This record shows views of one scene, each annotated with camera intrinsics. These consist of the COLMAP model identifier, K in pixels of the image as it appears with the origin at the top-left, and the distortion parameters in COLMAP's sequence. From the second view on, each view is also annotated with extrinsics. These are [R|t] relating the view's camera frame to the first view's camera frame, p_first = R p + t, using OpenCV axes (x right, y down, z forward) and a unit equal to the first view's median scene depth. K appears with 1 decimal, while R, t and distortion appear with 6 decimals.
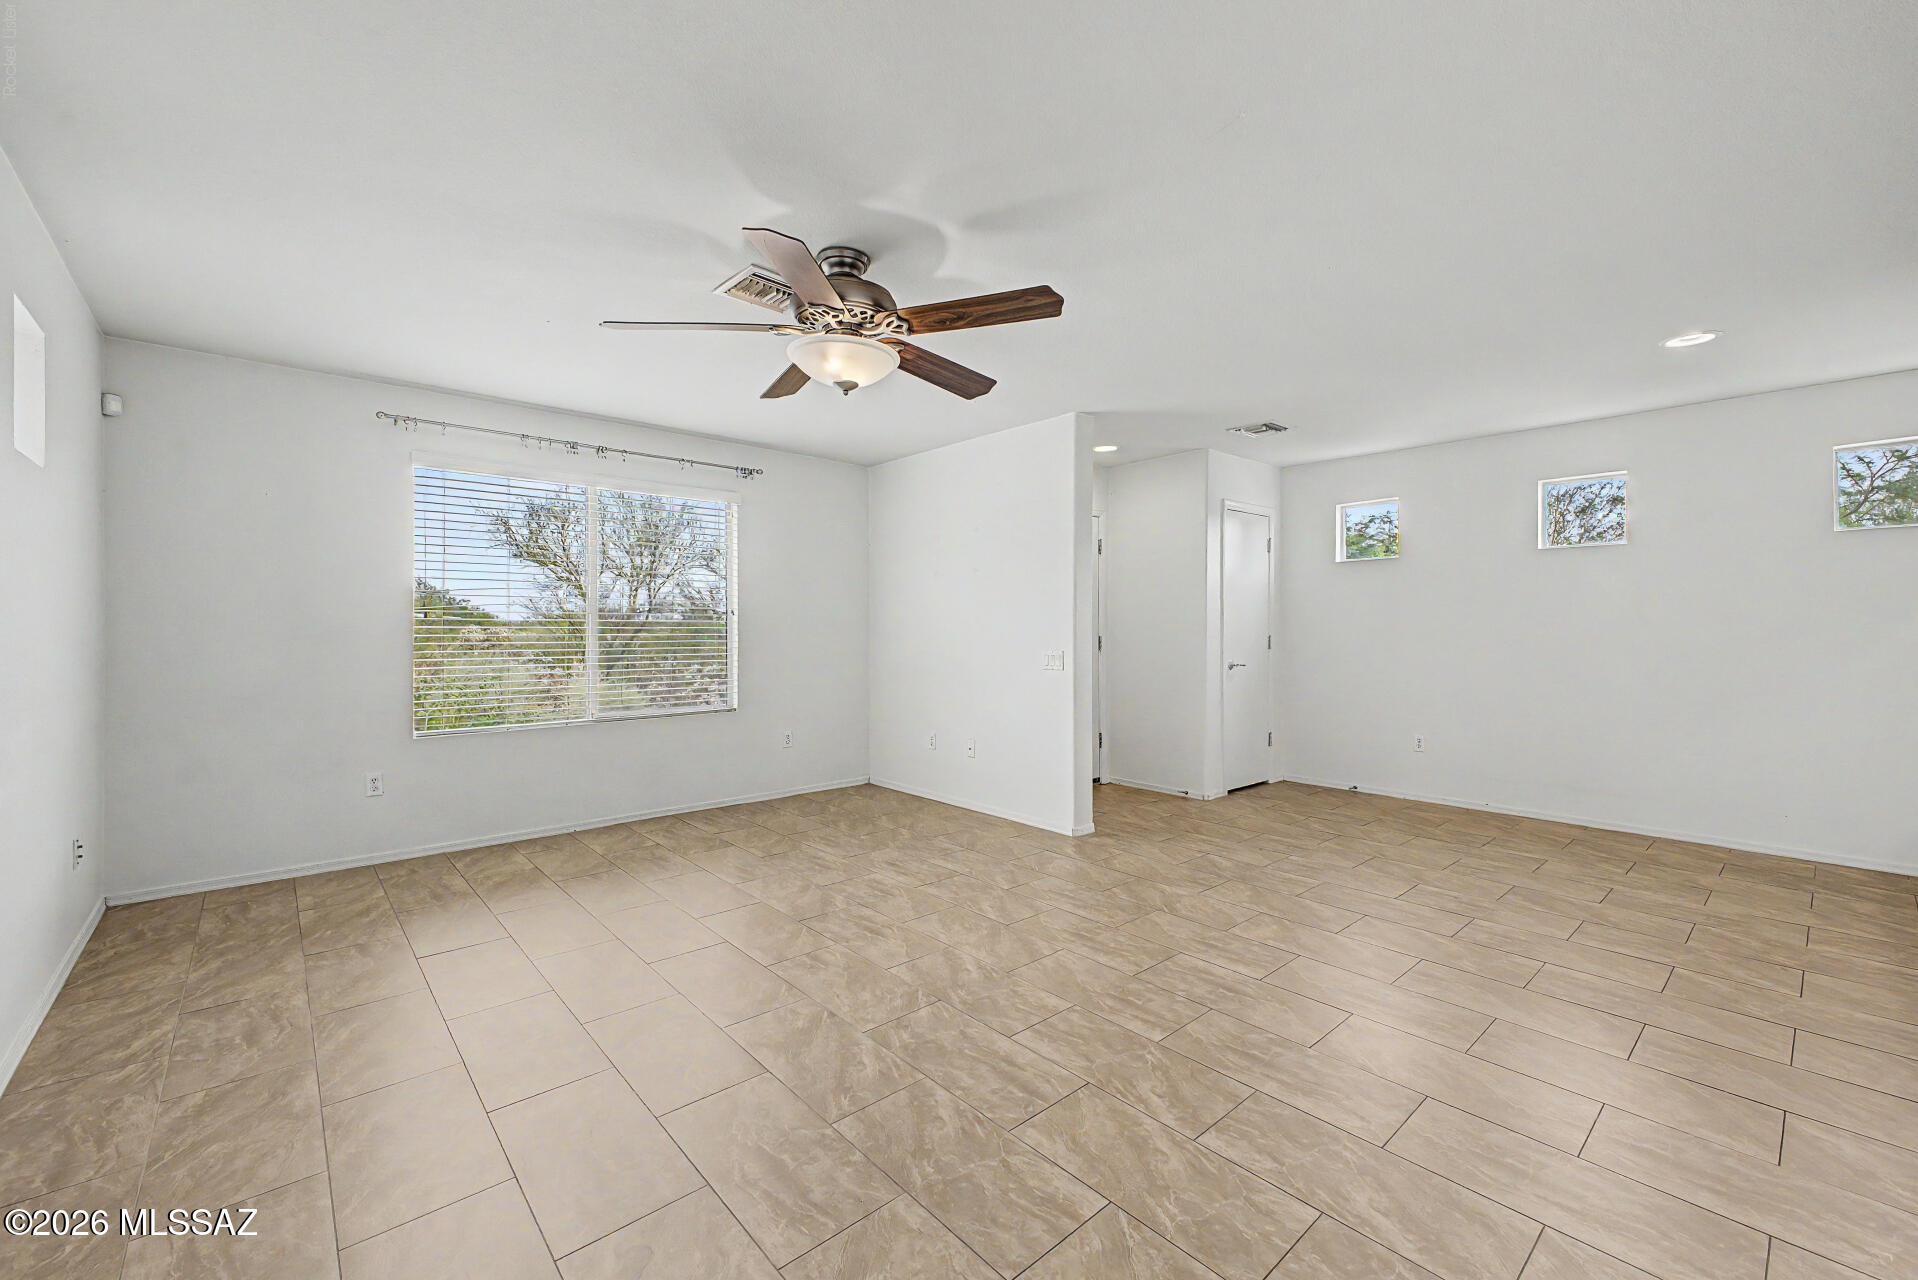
lens RADIAL K [[773.1, 0, 963.4], [0, 773.1, 633.3], [0, 0, 1]] dist [0.016369, -0.004652]
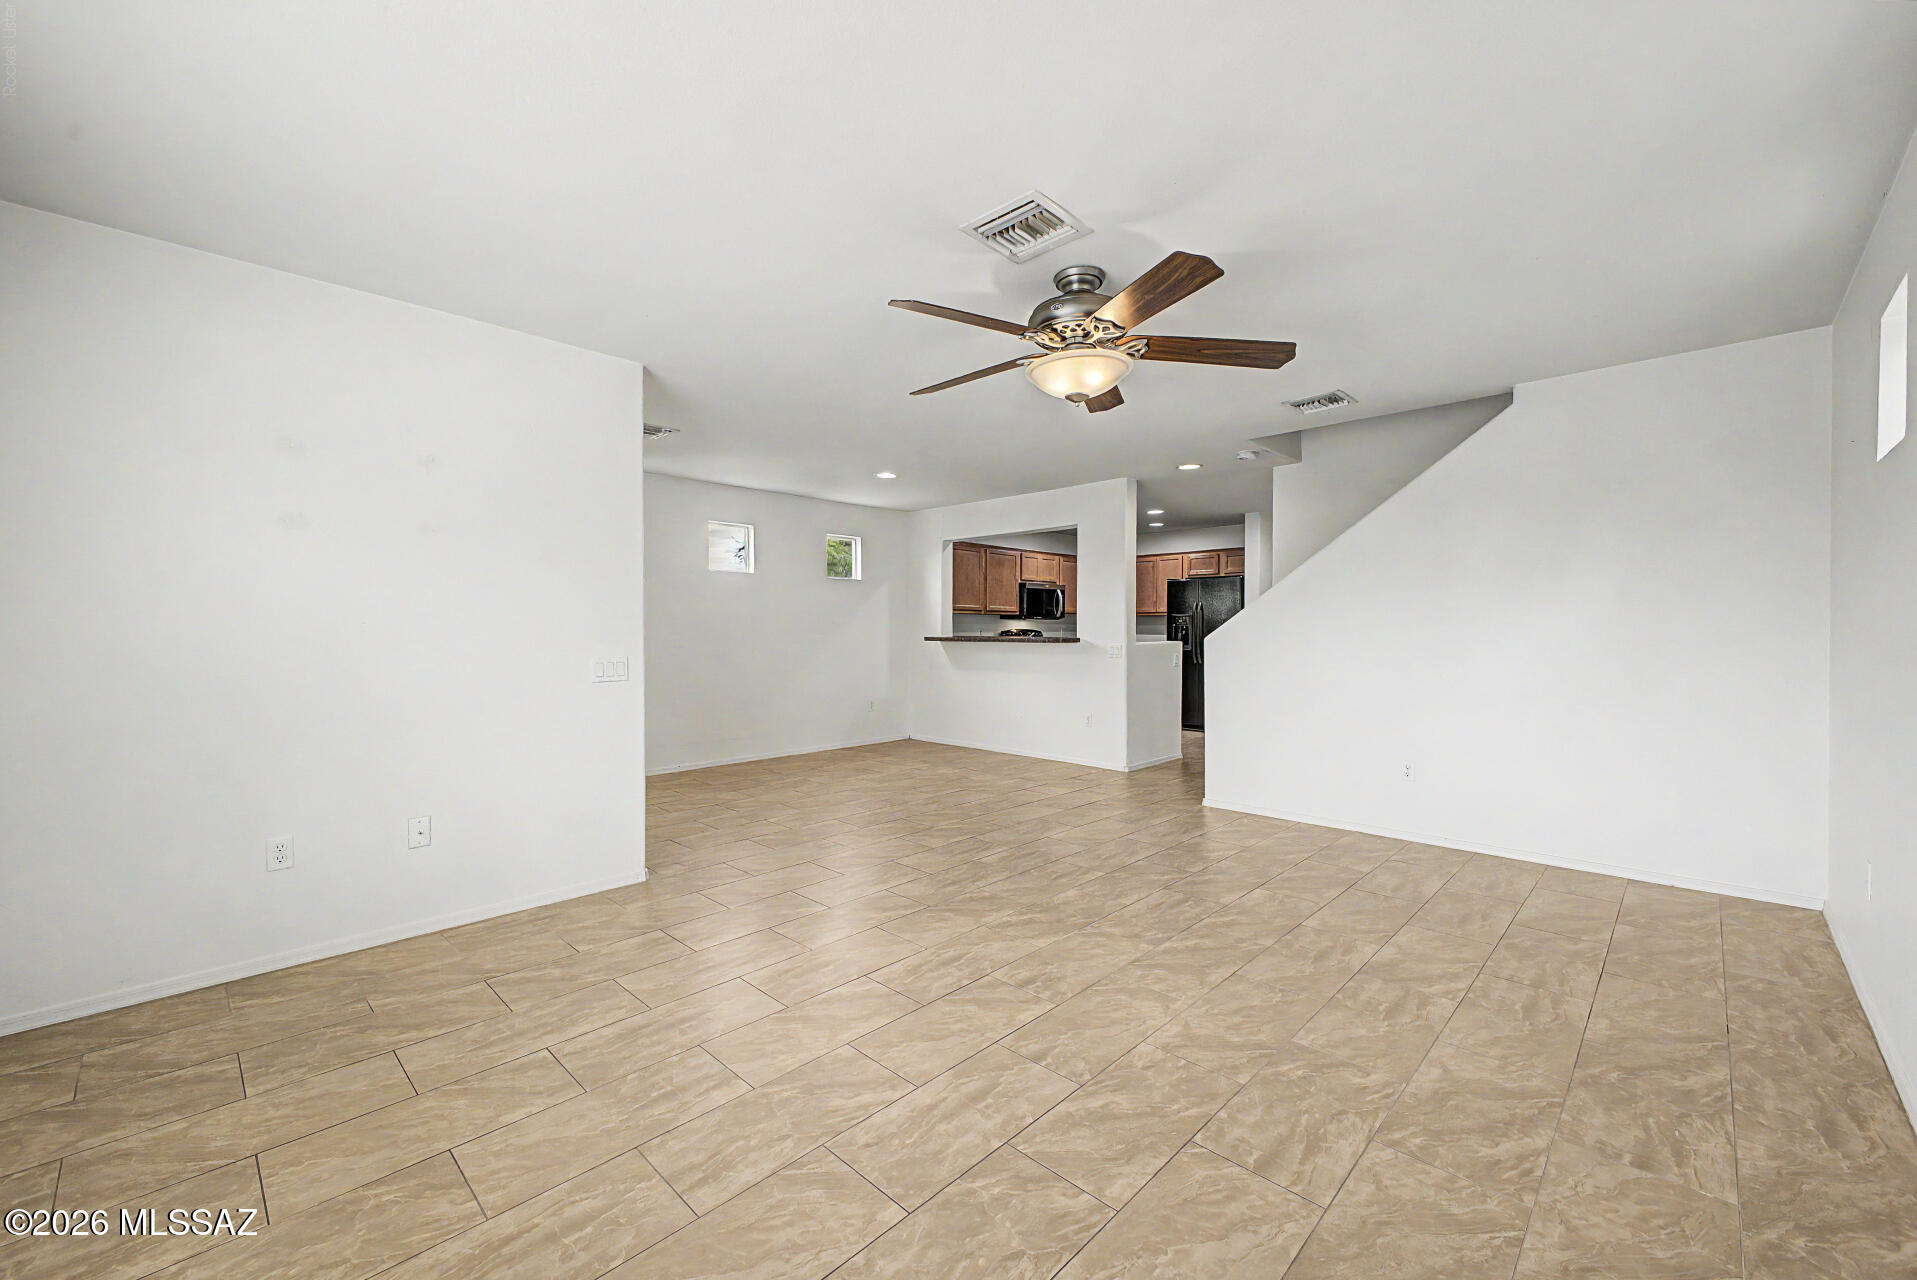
lens RADIAL K [[772.7, 0, 952.8], [0, 772.7, 627.2], [0, 0, 1]] dist [0.016369, -0.004652]
pose [[-0.070797, -0.001197, 0.997490, -1.145279], [0.007083, 0.999973, 0.001703, -0.007892], [-0.997466, 0.007186, -0.070787, 1.190015]]
